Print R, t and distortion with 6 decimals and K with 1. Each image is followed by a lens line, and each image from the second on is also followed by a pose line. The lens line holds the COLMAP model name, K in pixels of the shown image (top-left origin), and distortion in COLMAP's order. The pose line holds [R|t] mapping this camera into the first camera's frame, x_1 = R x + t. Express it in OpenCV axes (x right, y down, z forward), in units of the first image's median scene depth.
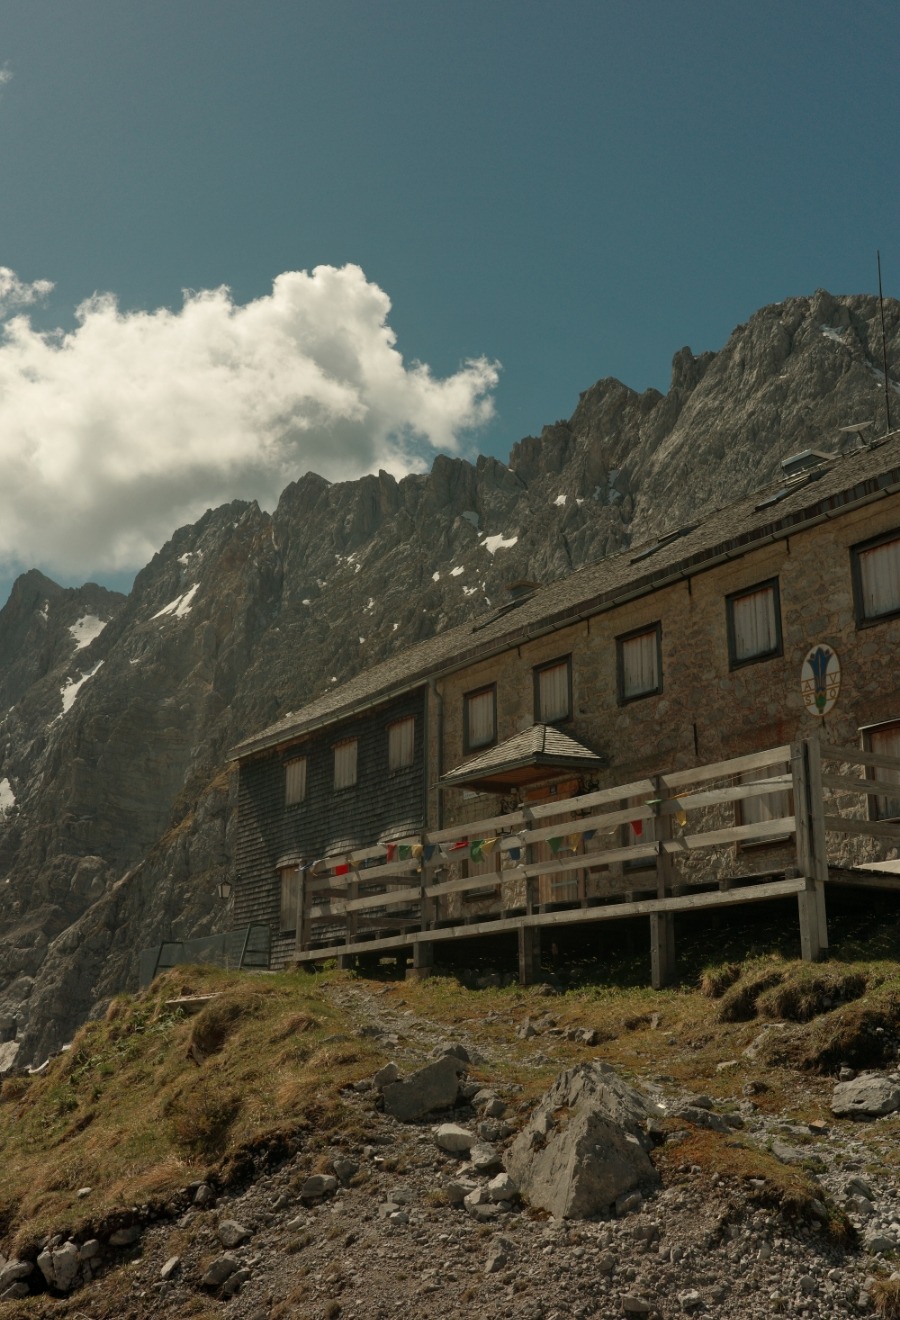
lens RADIAL K [[1495.2, 0, 450.0], [0, 1495.2, 660.0], [0, 0, 1]] dist [0.009477, 0.059387]
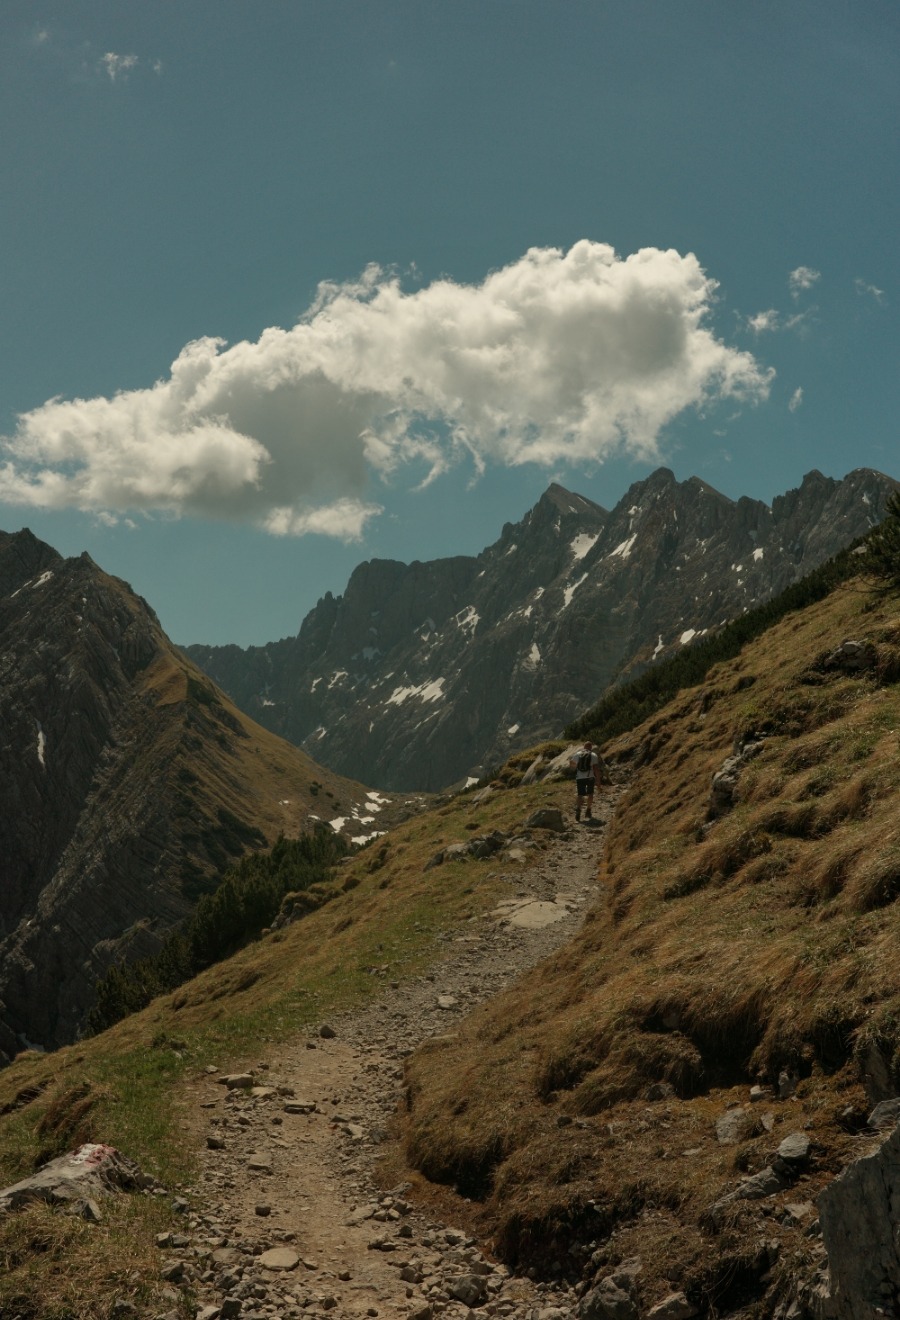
lens RADIAL K [[1495.2, 0, 450.0], [0, 1495.2, 660.0], [0, 0, 1]] dist [0.009477, 0.059387]
pose [[0.936865, 0.015990, -0.349325, 0.257122], [0.041184, 0.986957, 0.155629, -0.198084], [0.347257, -0.160191, 0.923987, -0.767414]]
